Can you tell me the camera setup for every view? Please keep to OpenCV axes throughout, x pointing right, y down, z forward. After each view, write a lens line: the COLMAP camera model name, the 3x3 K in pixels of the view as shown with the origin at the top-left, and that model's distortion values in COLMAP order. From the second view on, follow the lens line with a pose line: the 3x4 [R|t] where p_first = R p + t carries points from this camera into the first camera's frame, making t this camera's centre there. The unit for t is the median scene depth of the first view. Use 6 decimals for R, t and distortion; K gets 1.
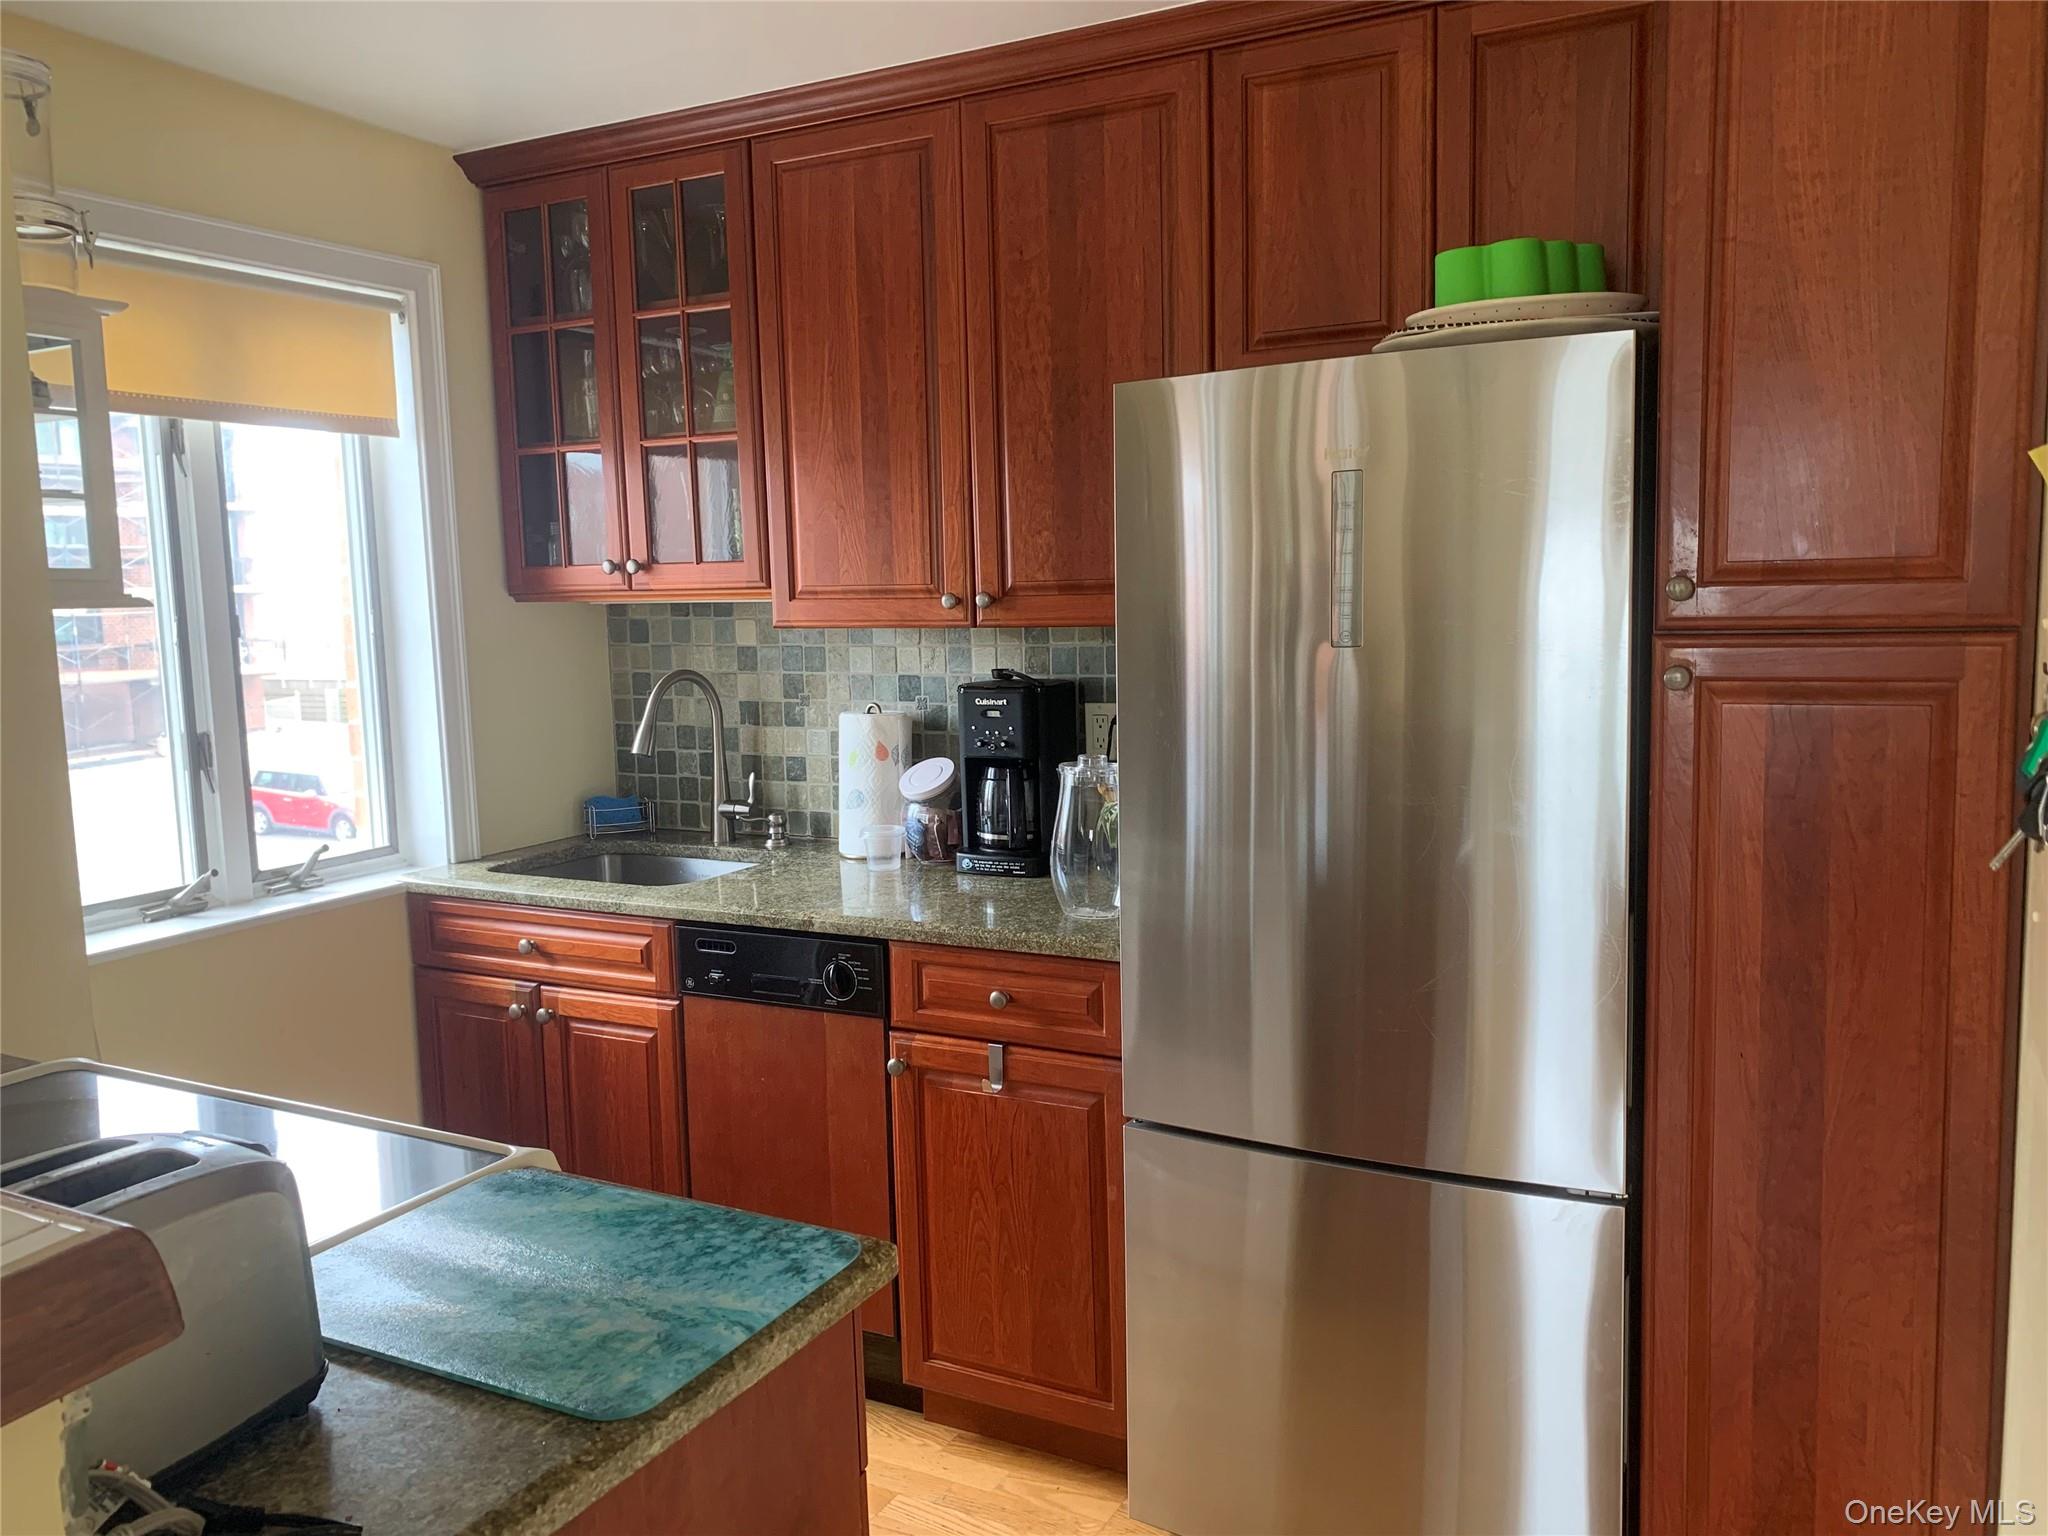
lens RADIAL K [[1543.9, 0, 987.5], [0, 1543.9, 777.9], [0, 0, 1]] dist [0.035709, -0.044986]
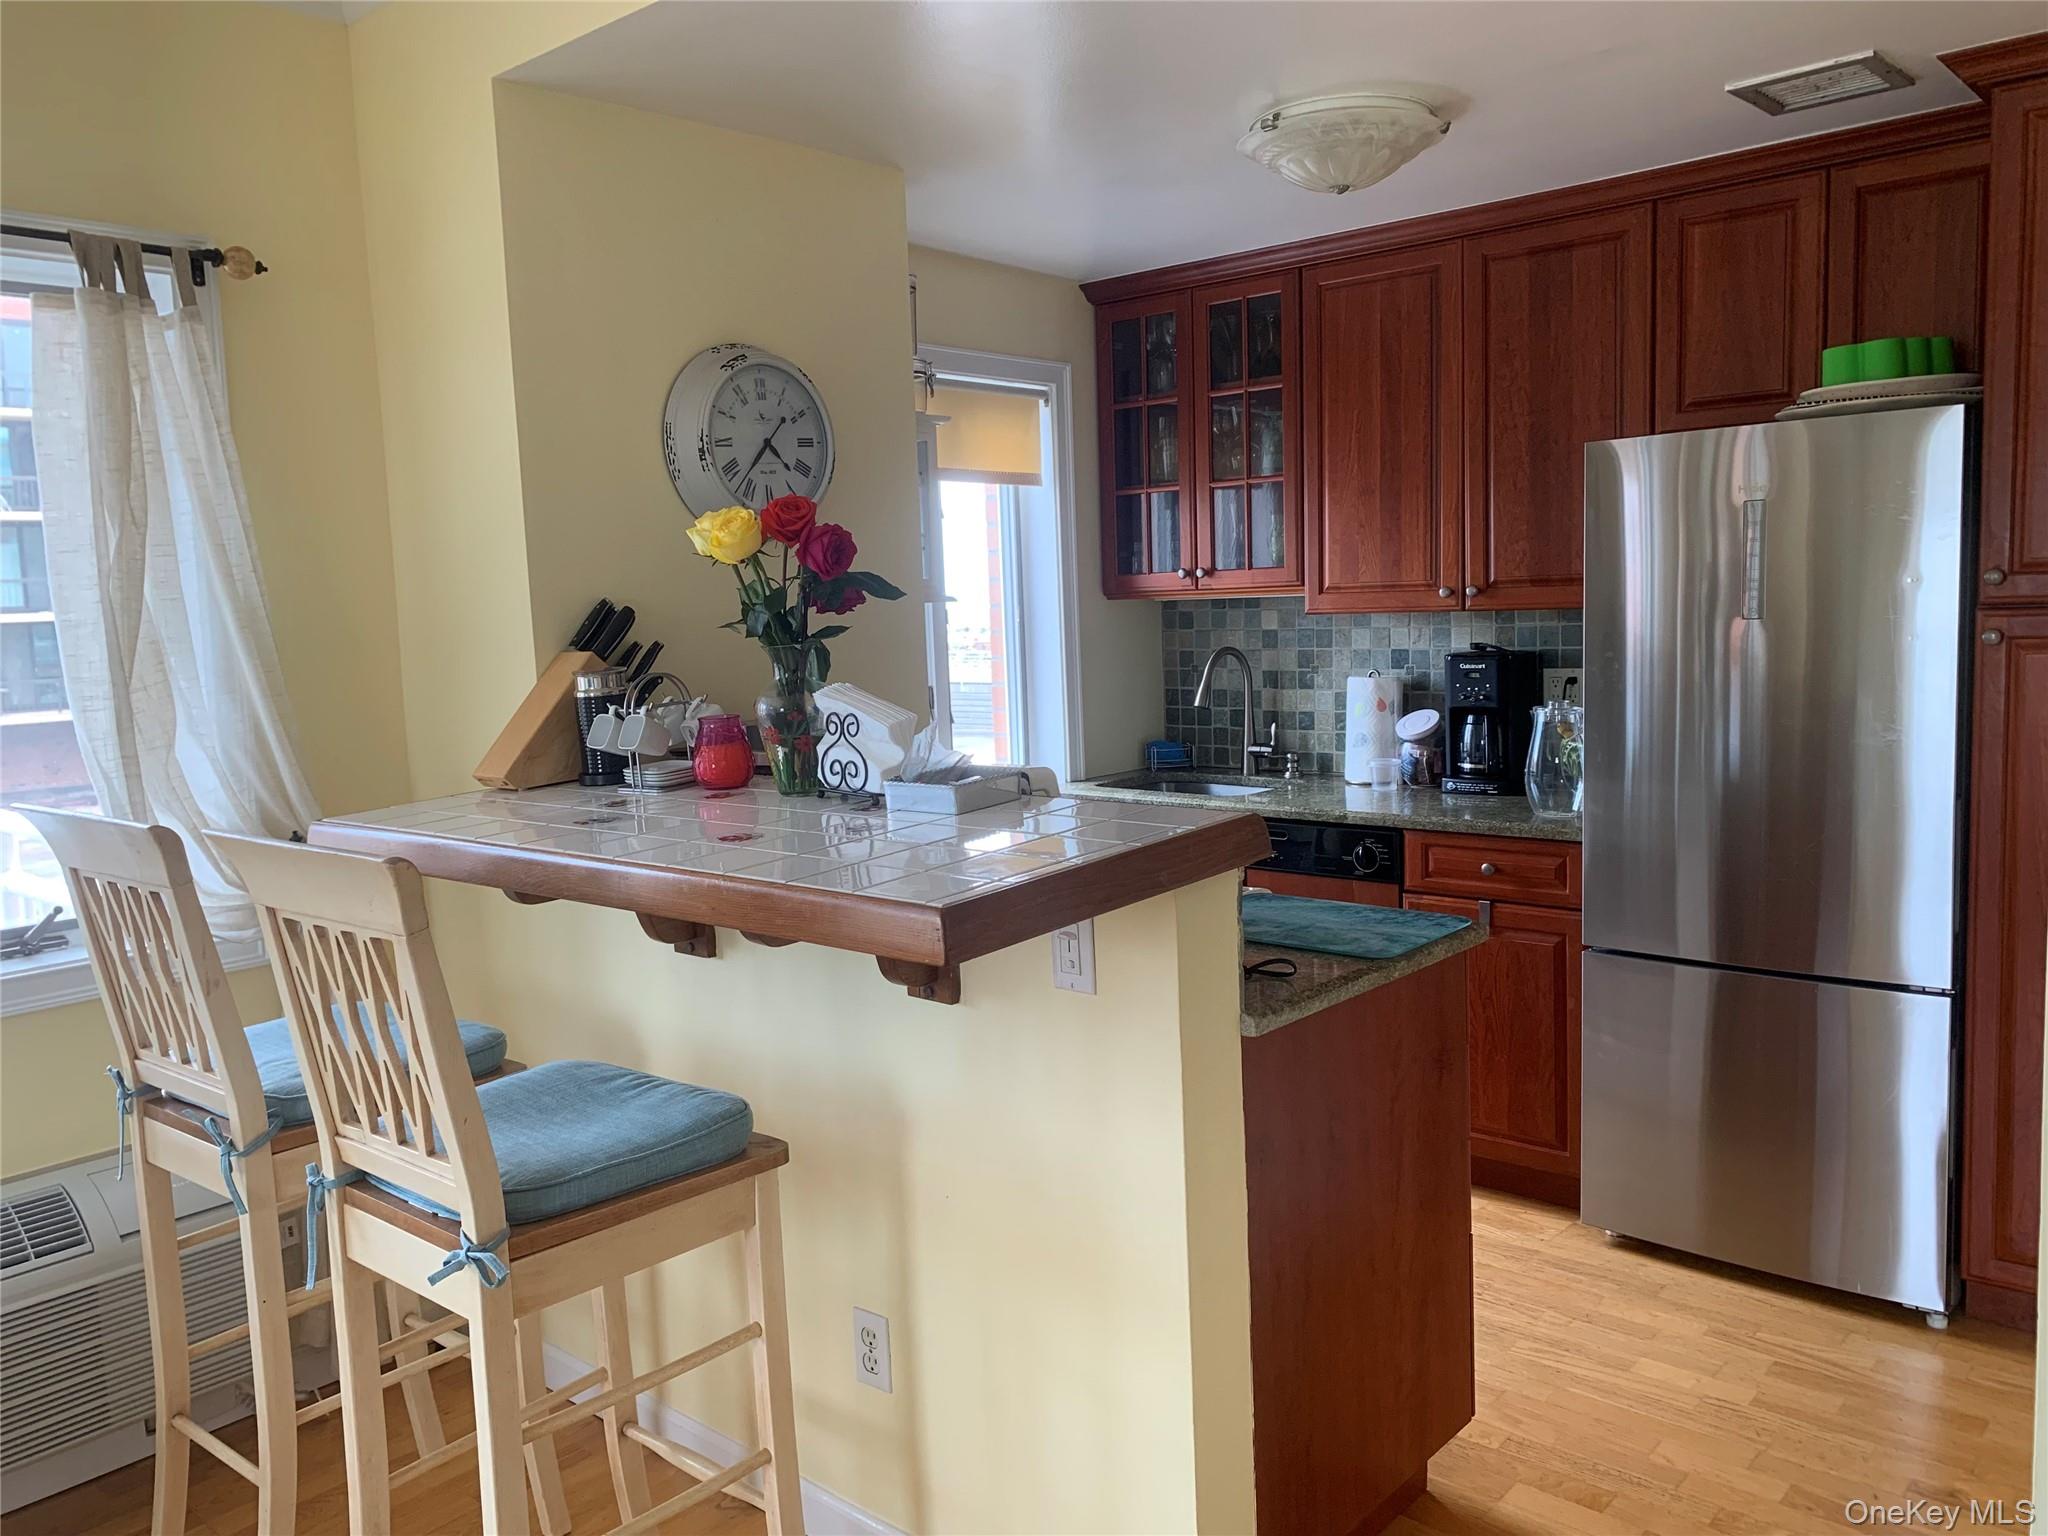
lens RADIAL K [[1543.9, 0, 994.0], [0, 1543.9, 769.4], [0, 0, 1]] dist [0.035709, -0.044986]
pose [[0.972385, 0.014391, -0.232938, -0.099110], [-0.015515, 0.999875, -0.002996, 0.058731], [0.232866, 0.006527, 0.972487, -0.482175]]
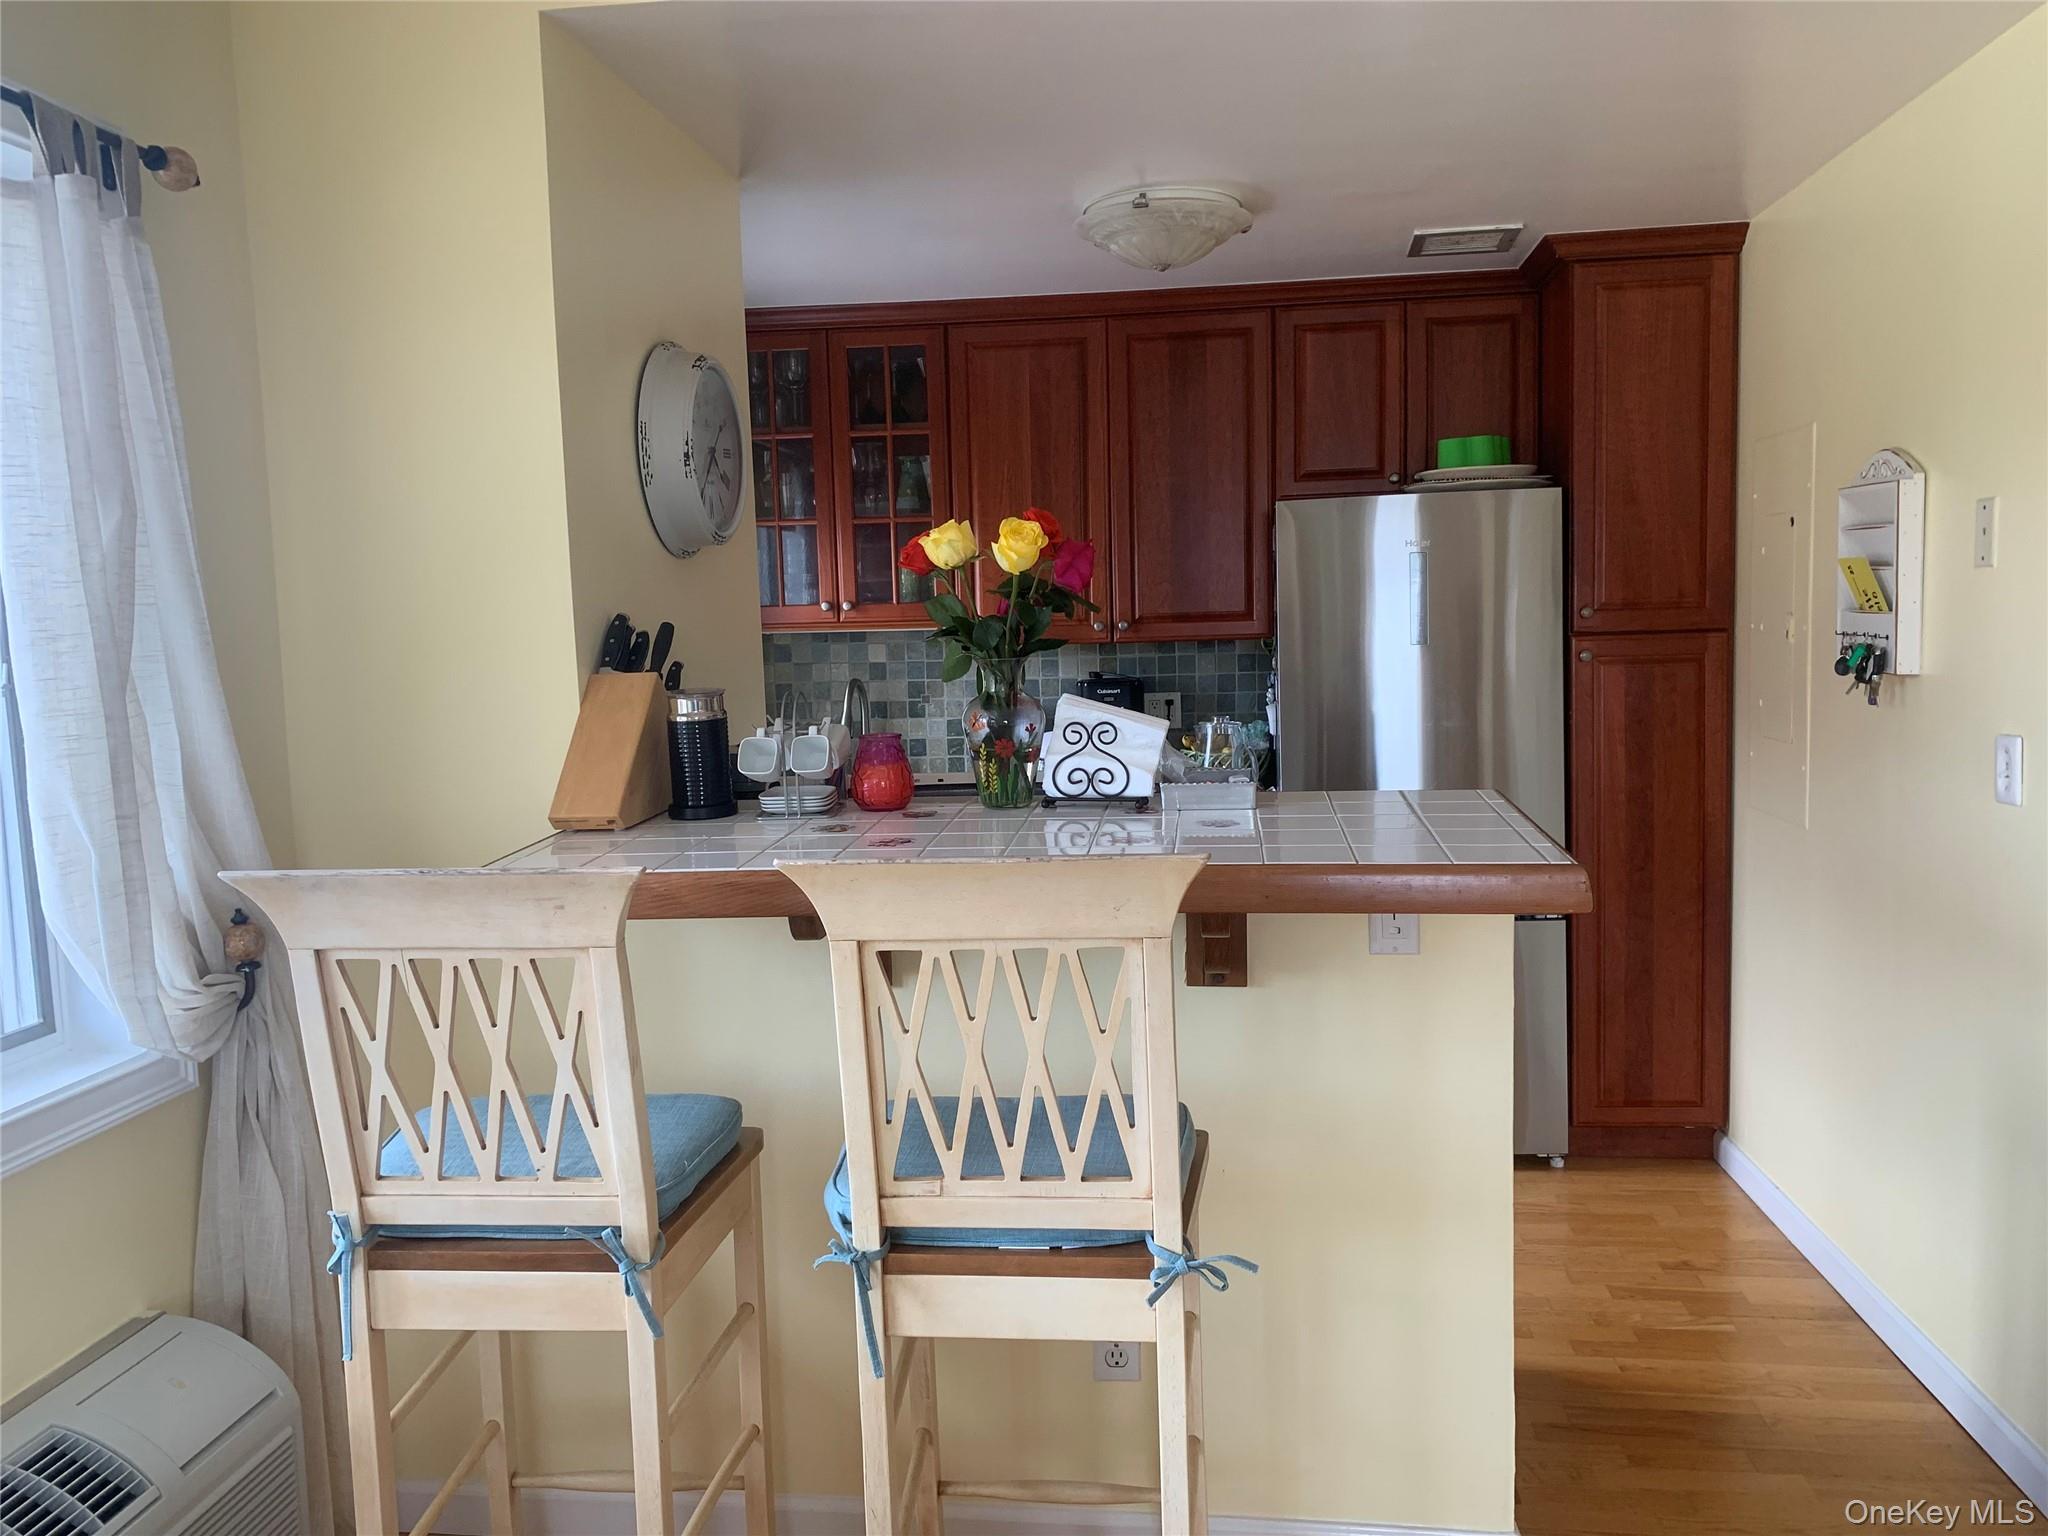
lens RADIAL K [[1543.9, 0, 1008.8], [0, 1543.9, 781.2], [0, 0, 1]] dist [0.035709, -0.044986]
pose [[0.936074, -0.040185, 0.349502, -0.720183], [0.049929, 0.998574, -0.018911, 0.073914], [-0.348243, 0.035153, 0.936745, -0.474126]]
